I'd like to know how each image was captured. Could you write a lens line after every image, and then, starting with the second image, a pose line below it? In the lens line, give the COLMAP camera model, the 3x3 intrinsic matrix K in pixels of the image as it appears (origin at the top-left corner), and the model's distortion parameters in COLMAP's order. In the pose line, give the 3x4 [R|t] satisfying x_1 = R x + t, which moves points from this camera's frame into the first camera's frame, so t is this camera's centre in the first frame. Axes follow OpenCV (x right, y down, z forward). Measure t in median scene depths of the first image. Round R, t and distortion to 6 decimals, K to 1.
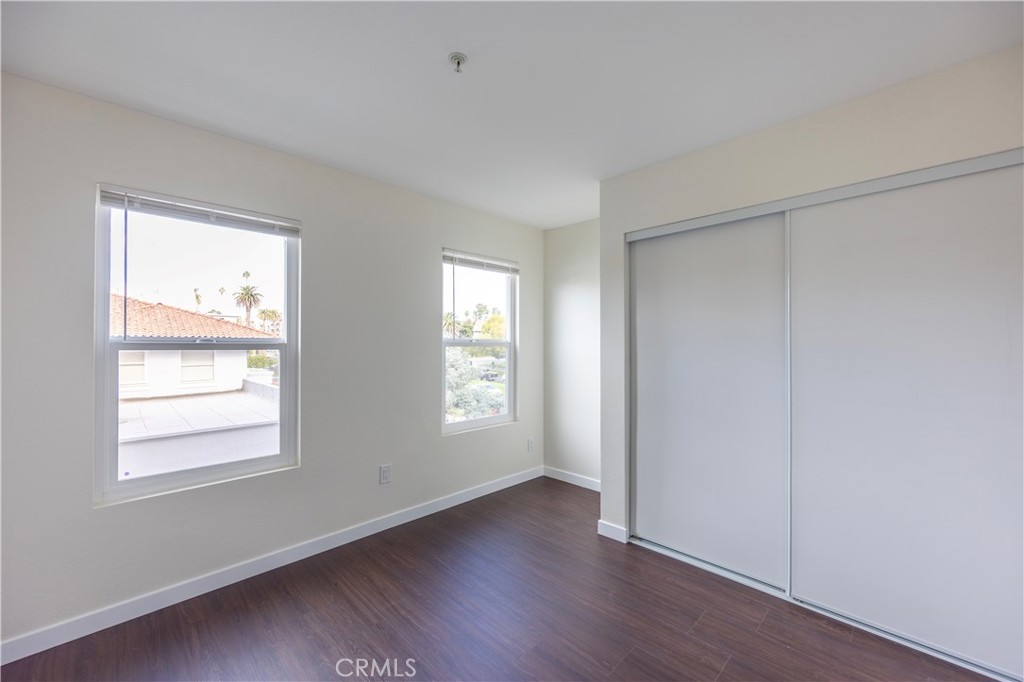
lens RADIAL K [[375.5, 0, 514.3], [0, 375.5, 342.3], [0, 0, 1]] dist [0.000226, -0.000455]
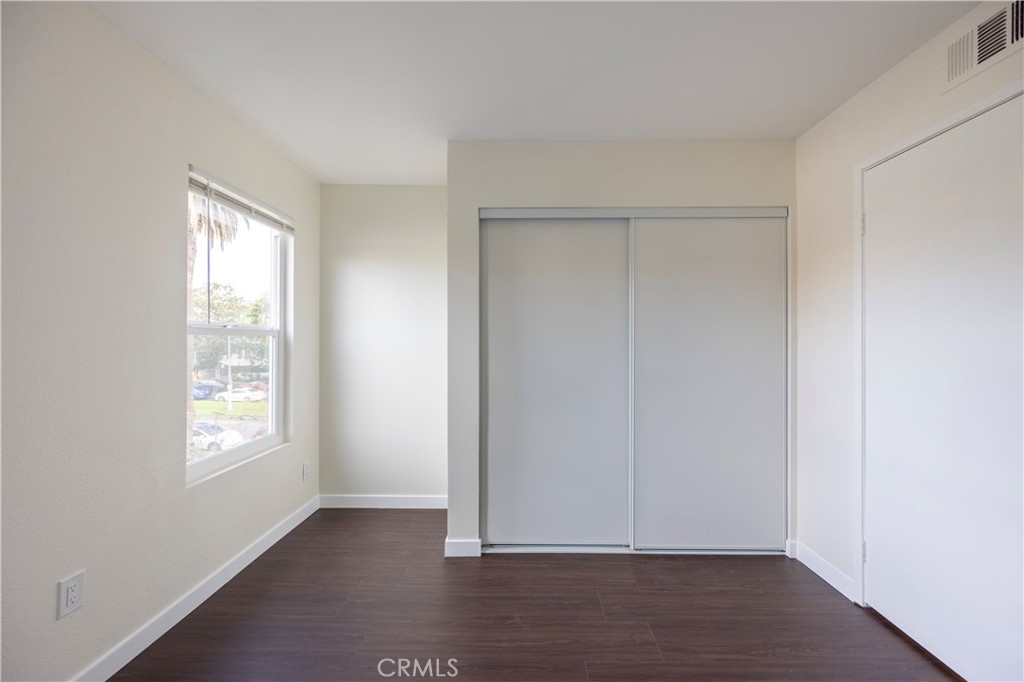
lens RADIAL K [[393.4, 0, 506.0], [0, 393.4, 338.0], [0, 0, 1]] dist [-0.009232, 0.000957]
pose [[0.742445, 0.005332, 0.669885, -0.271240], [-0.006540, 0.999978, -0.000711, 0.017584], [-0.669875, -0.003853, 0.742464, 0.258410]]
